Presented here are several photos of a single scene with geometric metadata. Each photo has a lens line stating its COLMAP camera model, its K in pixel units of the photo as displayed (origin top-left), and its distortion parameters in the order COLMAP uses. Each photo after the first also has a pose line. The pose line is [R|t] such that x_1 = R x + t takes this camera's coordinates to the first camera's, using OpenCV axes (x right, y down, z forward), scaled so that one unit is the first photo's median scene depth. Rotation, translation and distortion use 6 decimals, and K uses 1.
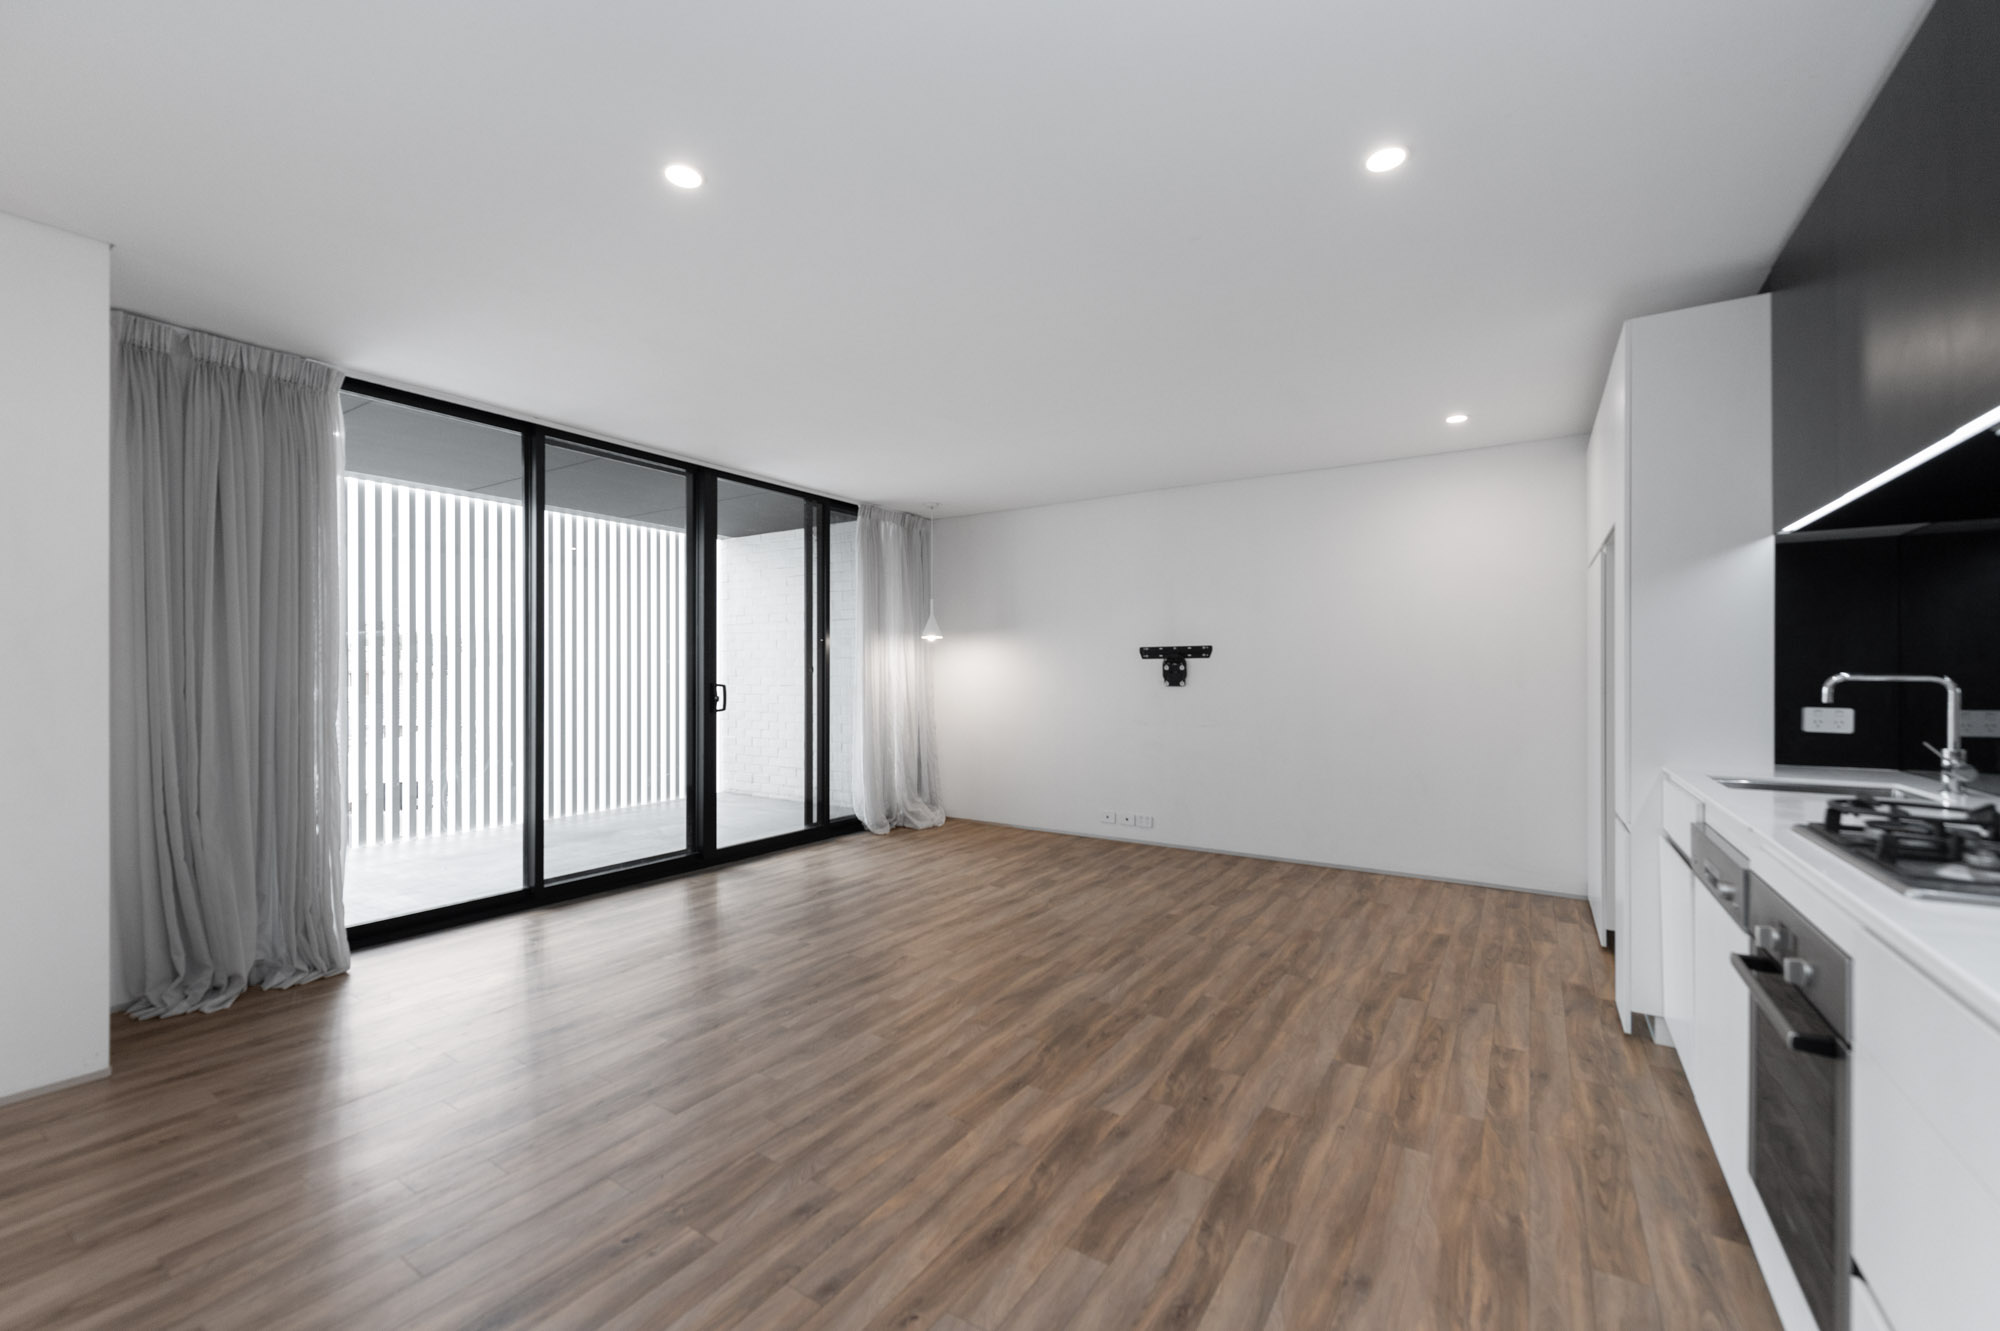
lens RADIAL K [[810.1, 0, 1006.5], [0, 810.1, 673.0], [0, 0, 1]] dist [0.000930, -0.000787]
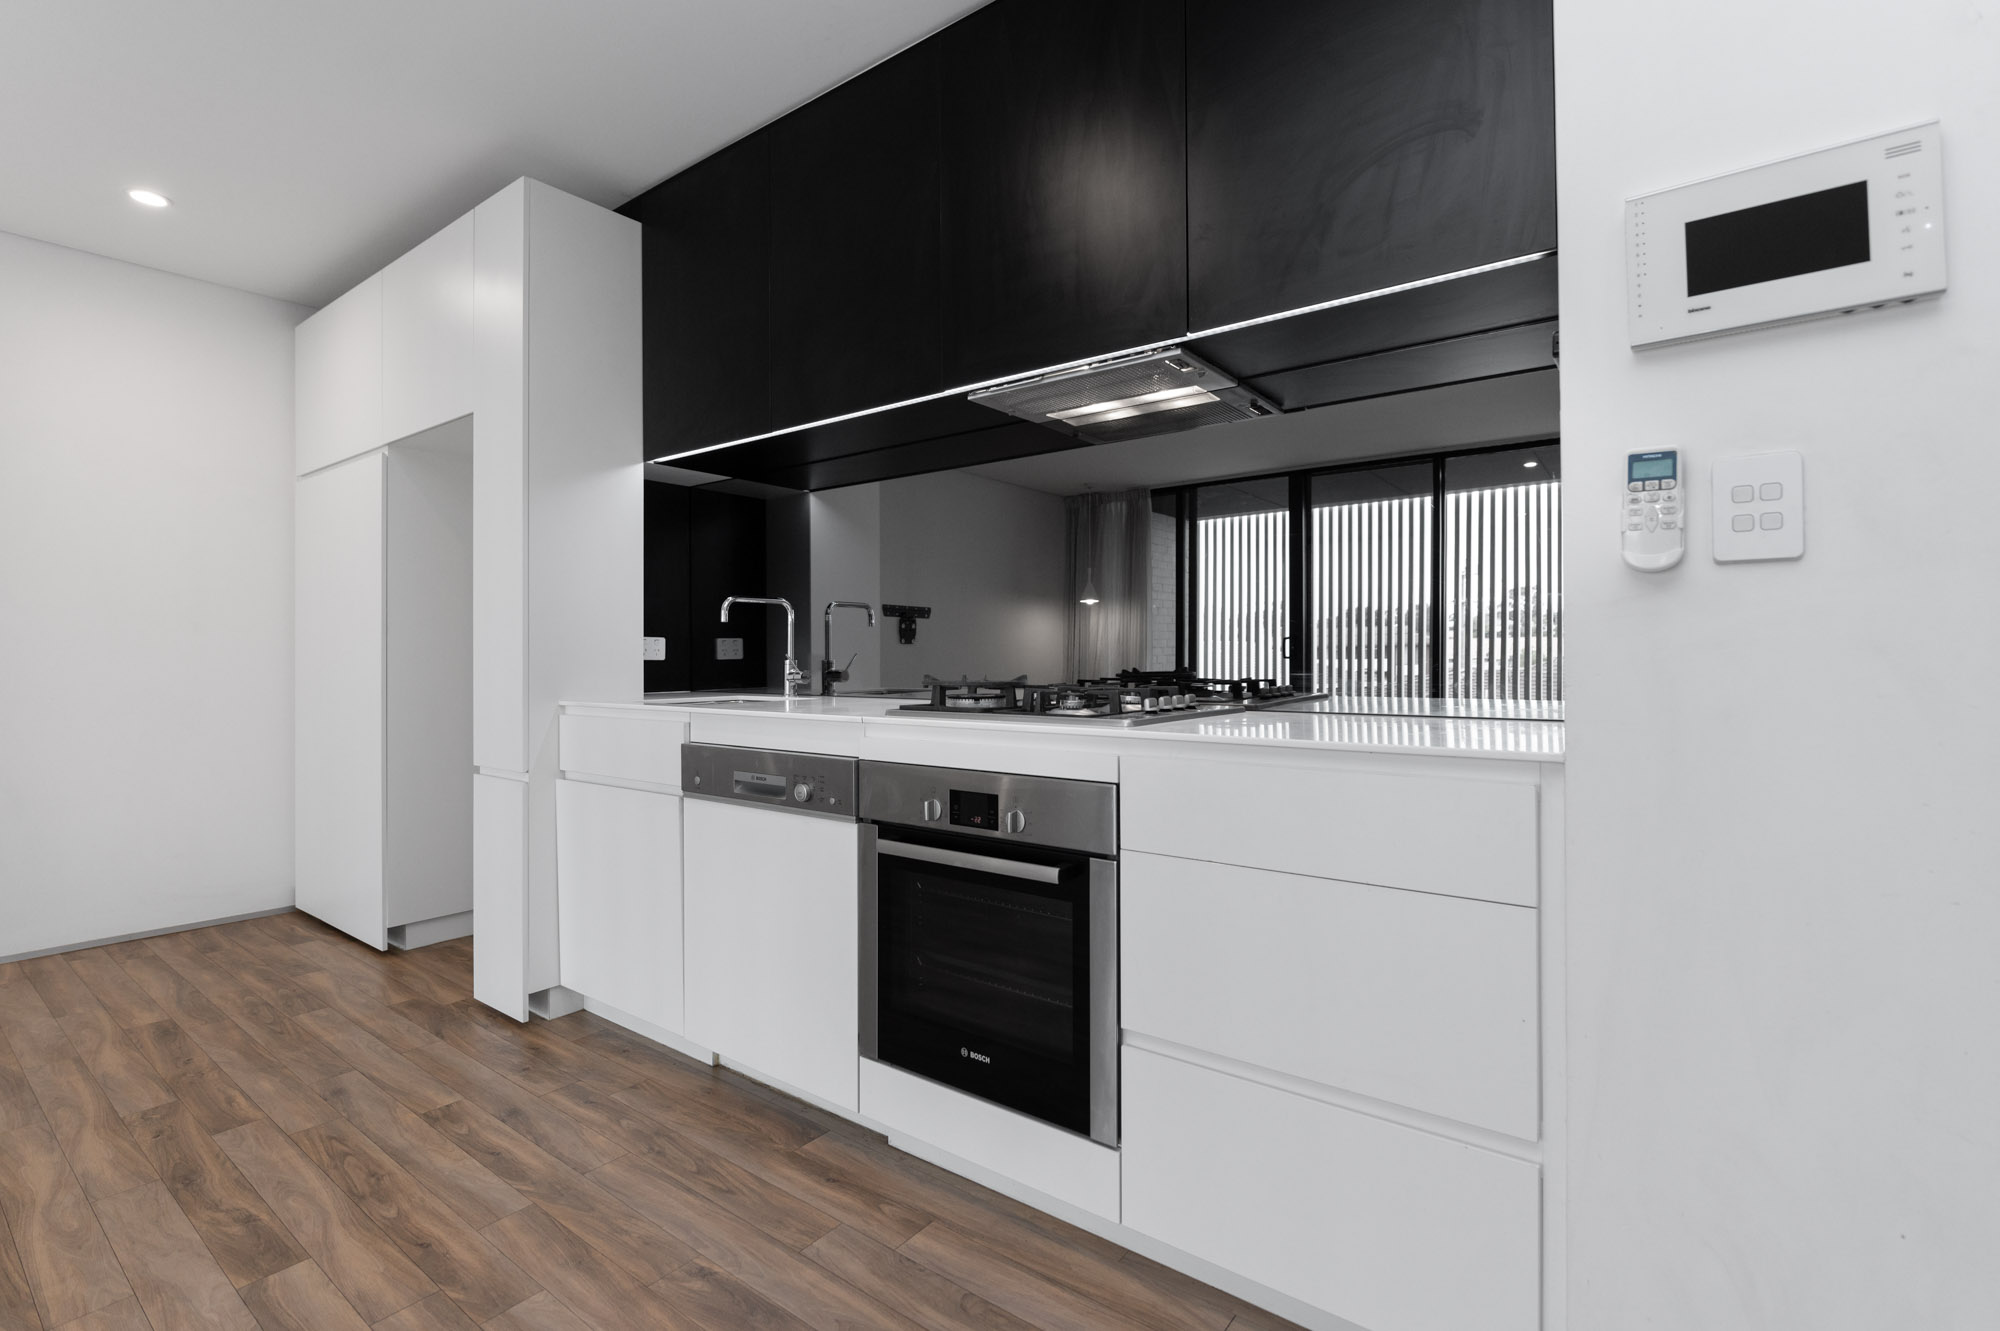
lens RADIAL K [[899.5, 0, 1002.0], [0, 899.5, 646.4], [0, 0, 1]] dist [-0.015169, -0.000256]
pose [[0.067843, 0.007147, 0.997670, -0.115660], [0.005547, 0.999956, -0.007541, 0.059610], [-0.997681, 0.006046, 0.067800, 0.405634]]
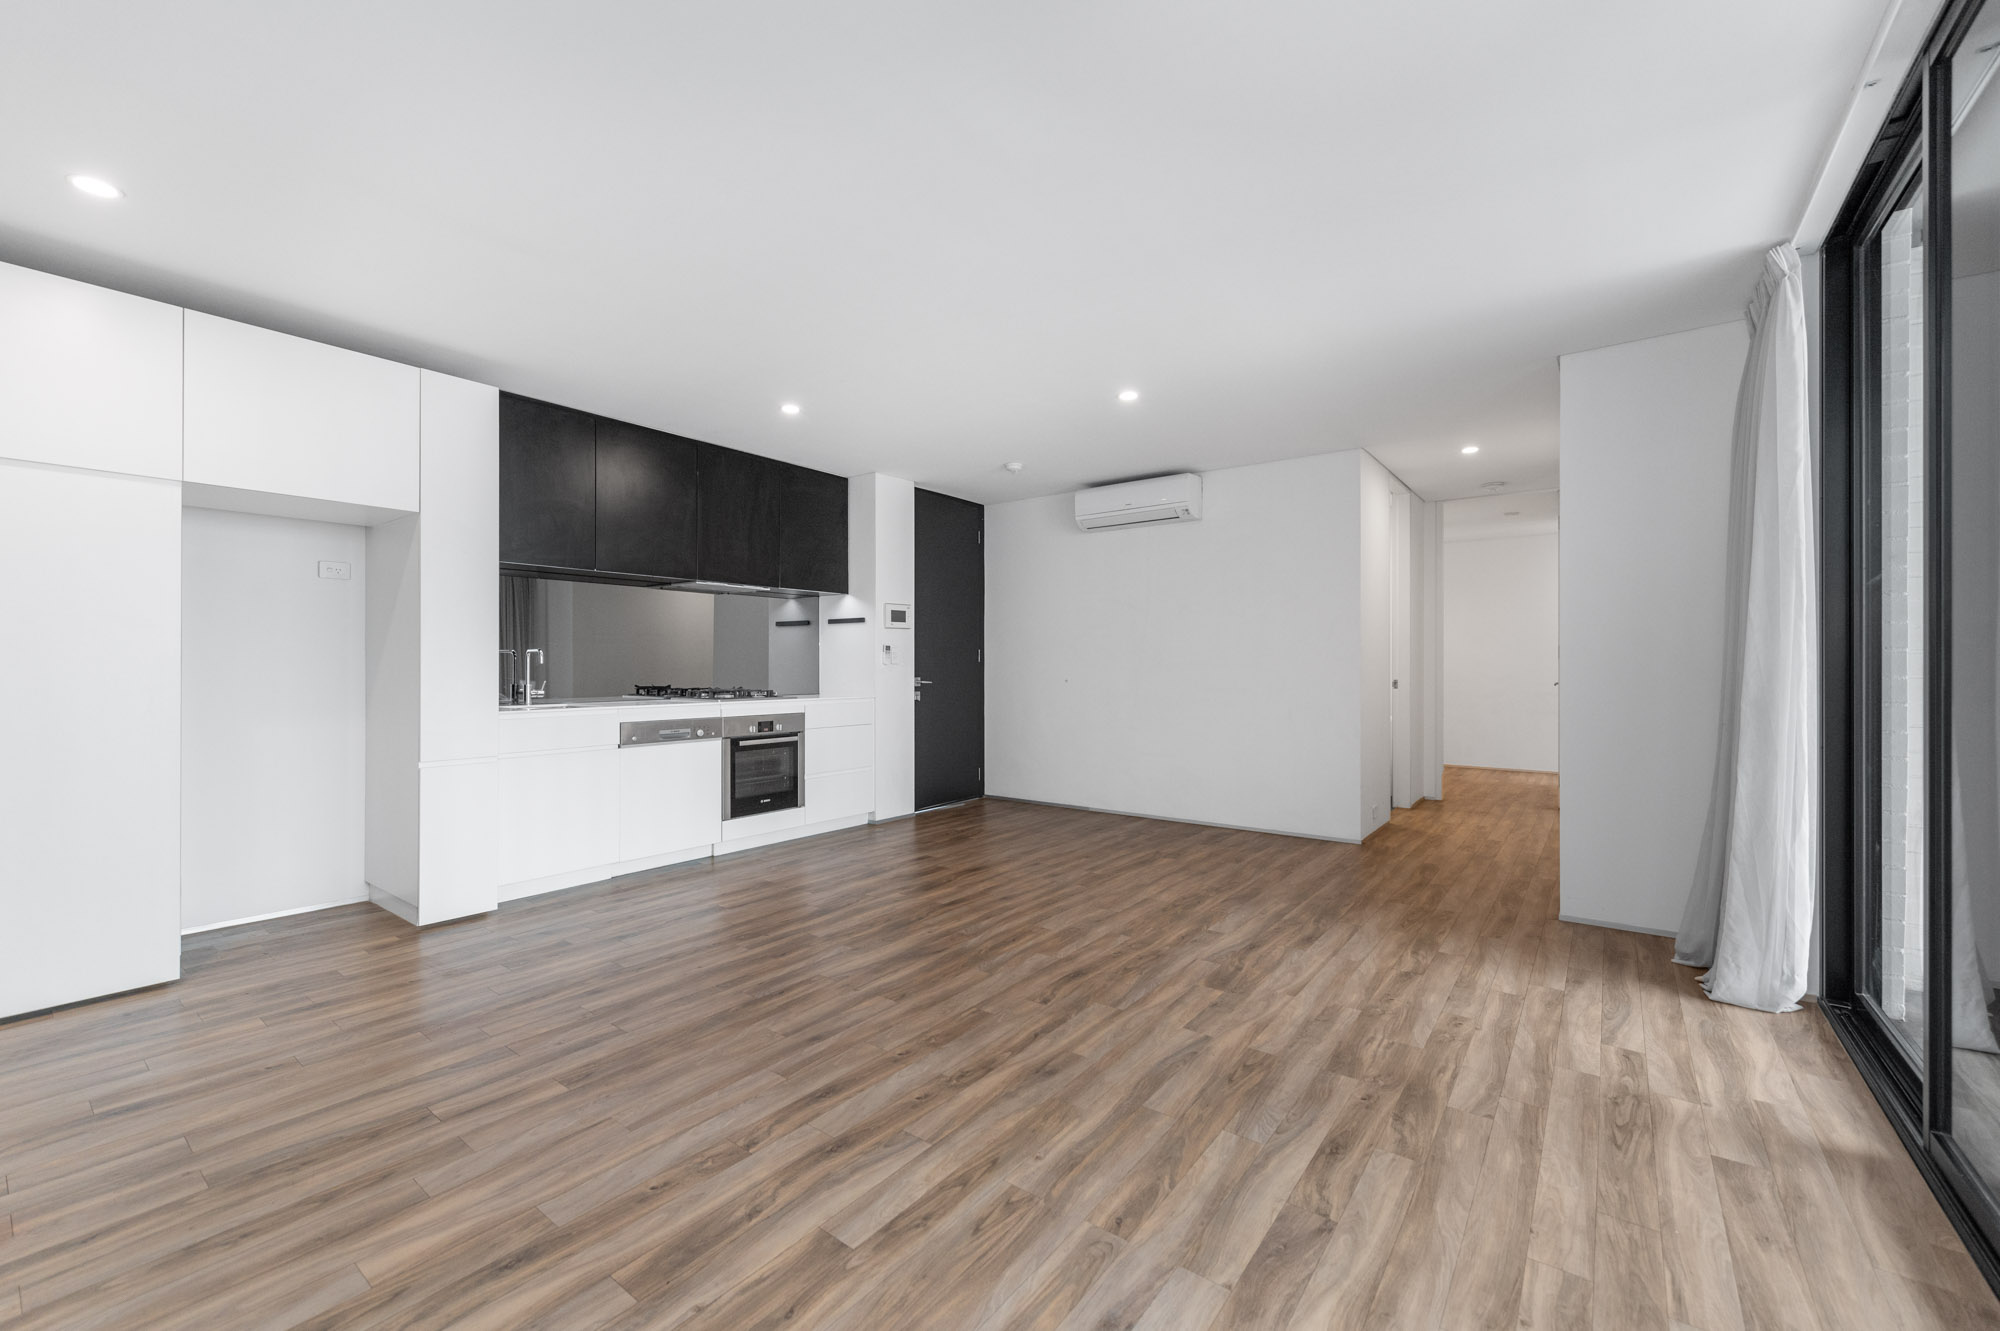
lens RADIAL K [[810.1, 0, 997.6], [0, 810.1, 662.9], [0, 0, 1]] dist [0.000930, -0.000787]
pose [[-0.996853, -0.000899, 0.079261, -0.169427], [-0.001170, 0.999994, -0.003378, 0.029774], [-0.079258, -0.003460, -0.996848, 2.113225]]
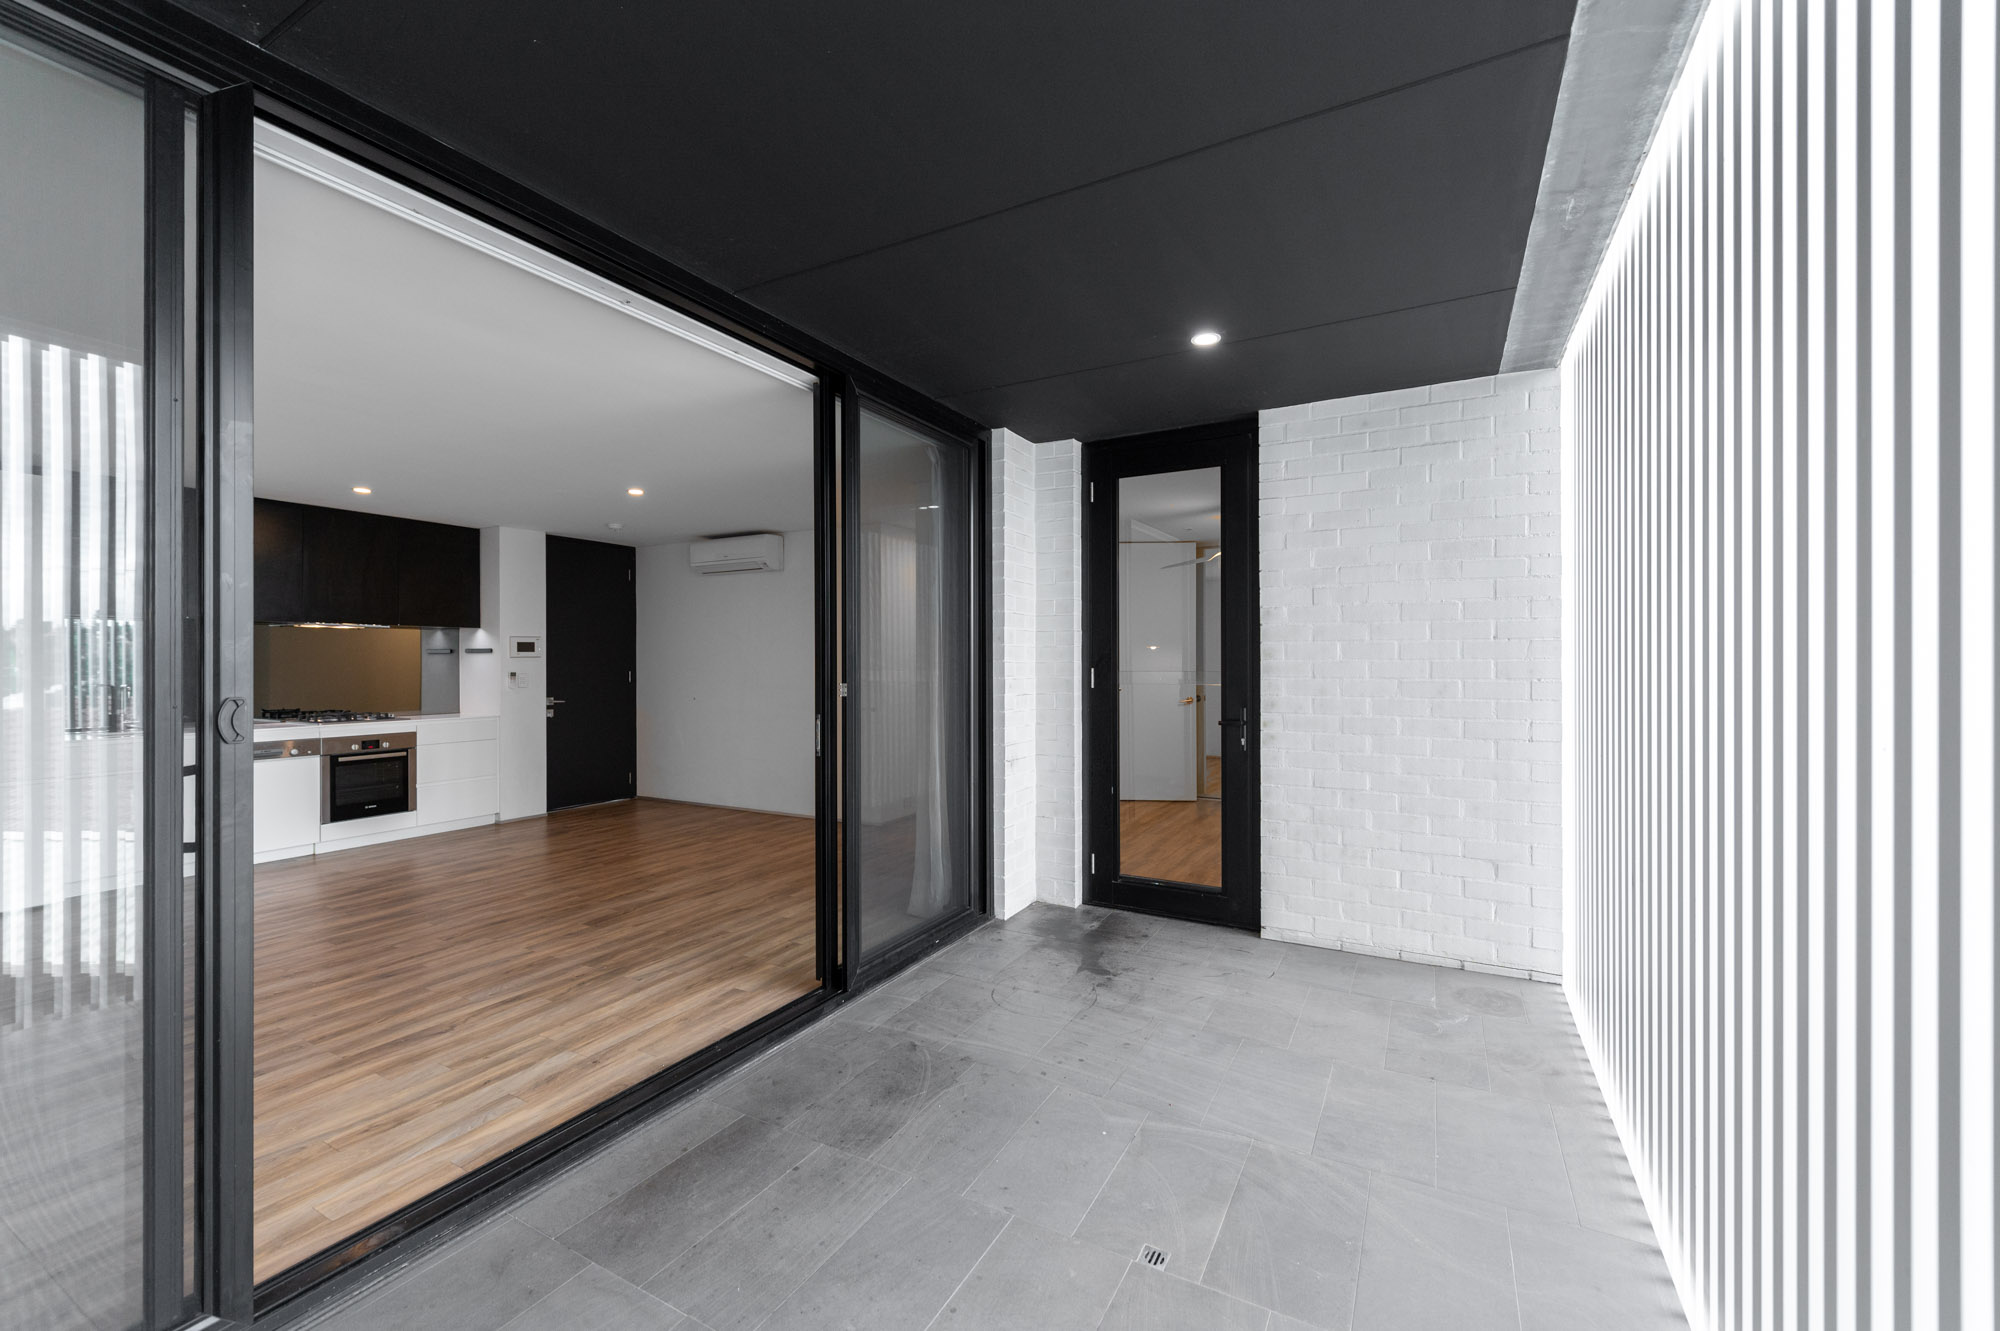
lens RADIAL K [[810.1, 0, 1001.6], [0, 810.1, 659.4], [0, 0, 1]] dist [0.000930, -0.000787]
pose [[-0.996896, 0.000306, -0.078723, -0.965500], [0.000570, 0.999994, -0.003334, -0.047438], [0.078721, -0.003368, -0.996891, 2.607231]]
